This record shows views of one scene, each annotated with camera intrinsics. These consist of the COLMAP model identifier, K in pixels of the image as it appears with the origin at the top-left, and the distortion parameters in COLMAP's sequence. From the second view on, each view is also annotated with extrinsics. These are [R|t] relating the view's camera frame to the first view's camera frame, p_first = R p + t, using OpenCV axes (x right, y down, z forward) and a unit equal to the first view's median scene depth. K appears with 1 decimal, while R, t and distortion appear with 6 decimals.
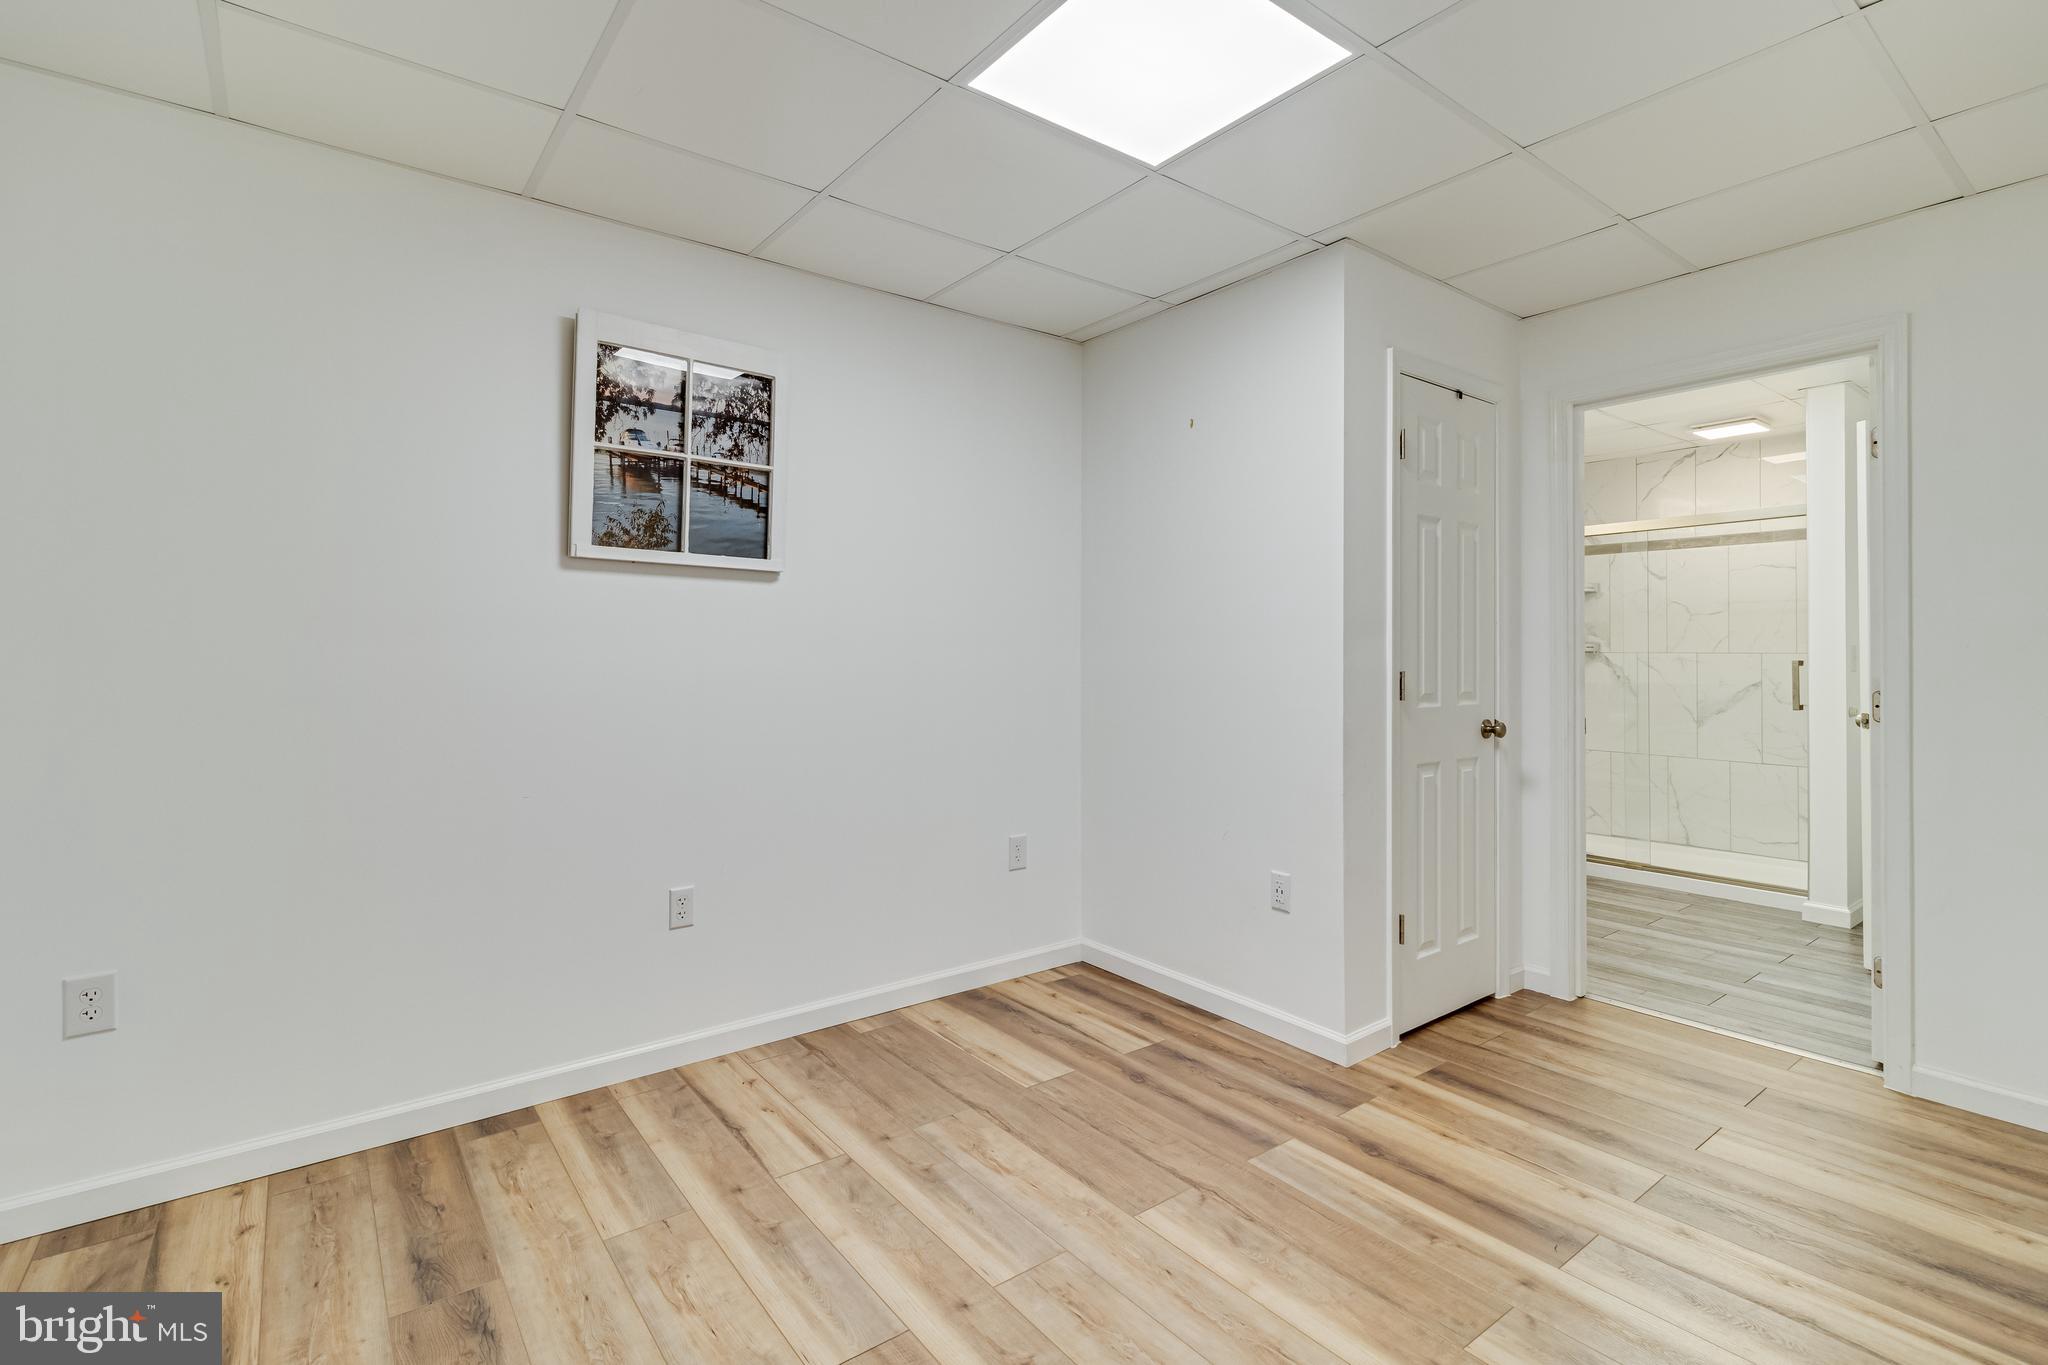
lens RADIAL K [[955.6, 0, 1031.2], [0, 955.6, 665.5], [0, 0, 1]] dist [0.001188, 0.000299]
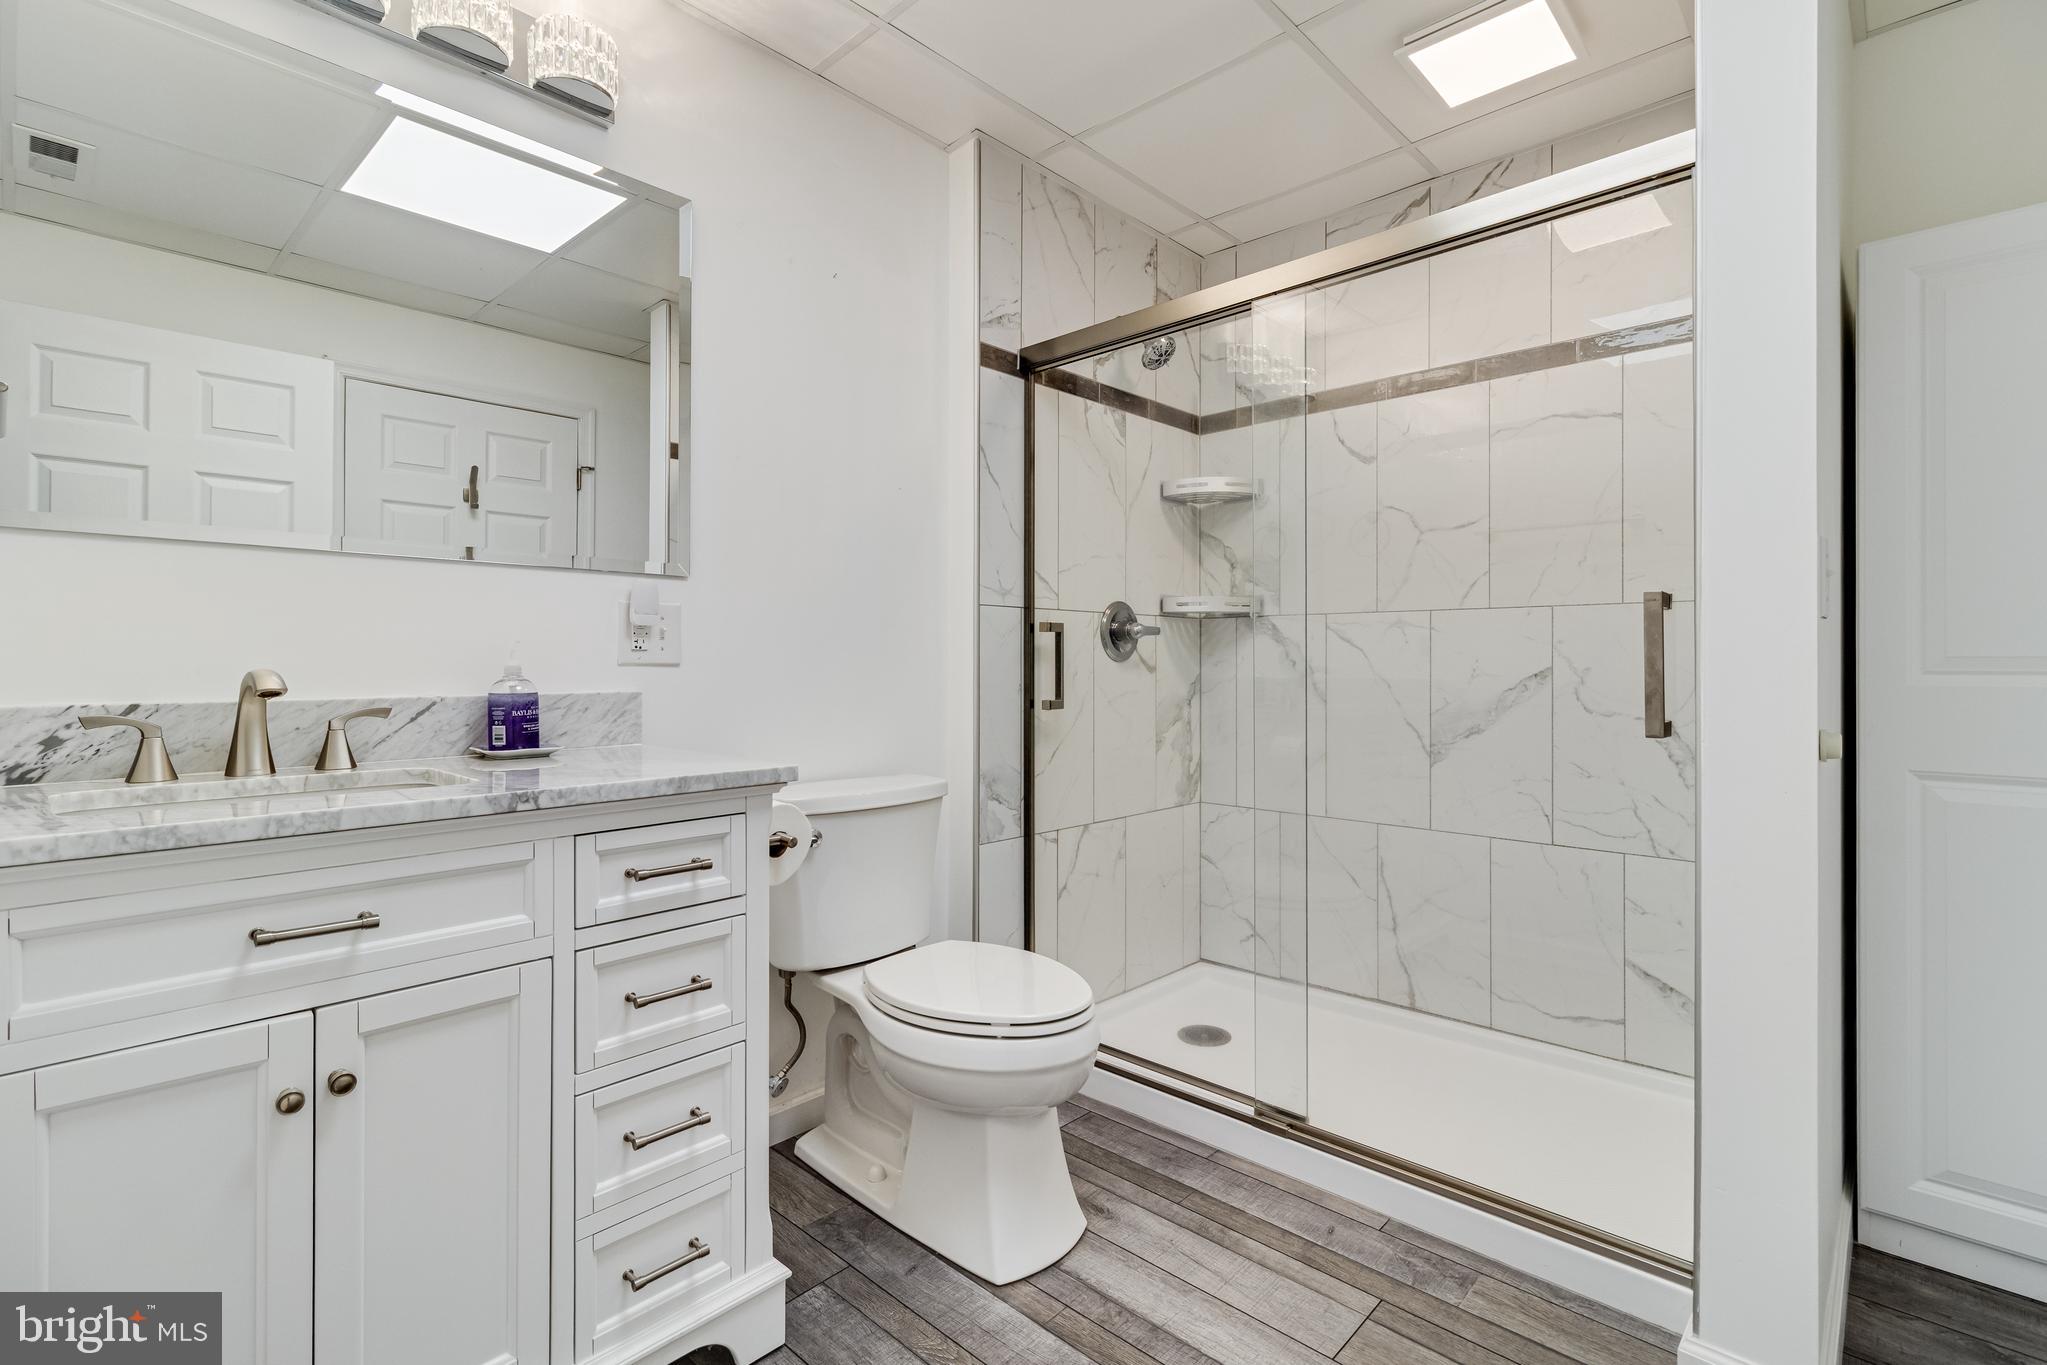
lens RADIAL K [[955.1, 0, 1030.7], [0, 955.1, 665.5], [0, 0, 1]] dist [0.001188, 0.000299]
pose [[0.984161, 0.005870, 0.177178, 0.412088], [-0.004380, 0.999952, -0.008801, 0.019694], [-0.177221, 0.007886, 0.984139, 0.560375]]
